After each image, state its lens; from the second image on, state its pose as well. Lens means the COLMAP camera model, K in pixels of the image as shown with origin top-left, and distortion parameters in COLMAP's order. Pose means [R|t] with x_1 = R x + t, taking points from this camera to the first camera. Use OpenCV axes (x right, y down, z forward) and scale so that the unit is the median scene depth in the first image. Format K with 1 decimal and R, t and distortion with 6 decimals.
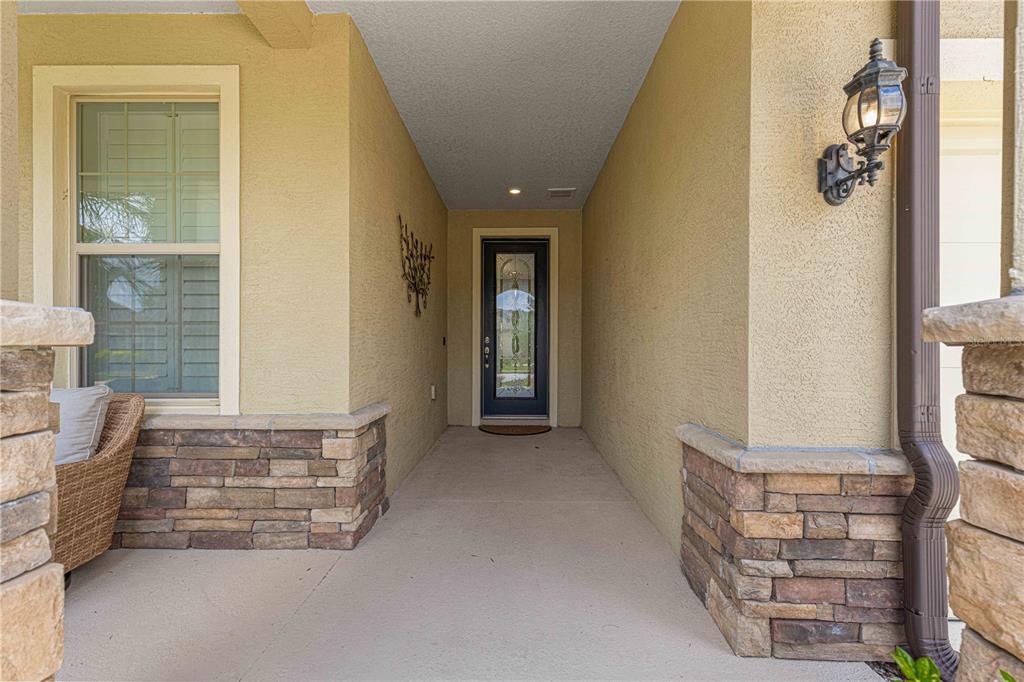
lens RADIAL K [[460.4, 0, 510.2], [0, 460.4, 346.1], [0, 0, 1]] dist [0.009859, -0.000665]
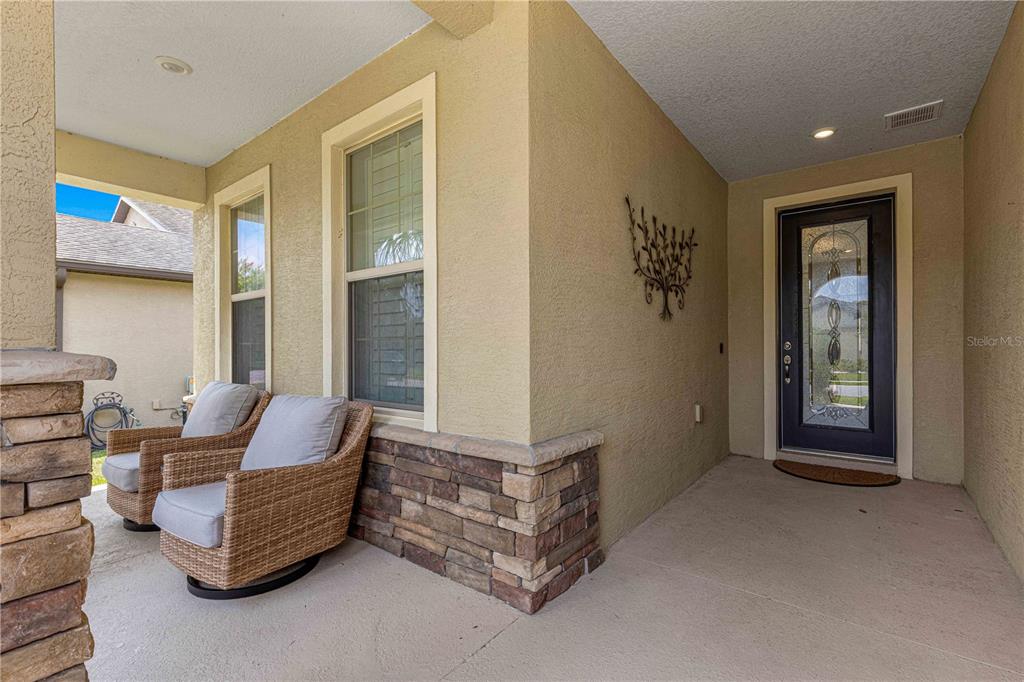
lens RADIAL K [[460.4, 0, 512.7], [0, 460.4, 346.0], [0, 0, 1]] dist [0.009859, -0.000665]
pose [[0.794696, -0.005678, -0.606981, 0.124510], [0.003380, 0.999982, -0.004929, -0.026522], [0.606999, 0.001865, 0.794701, 0.329722]]
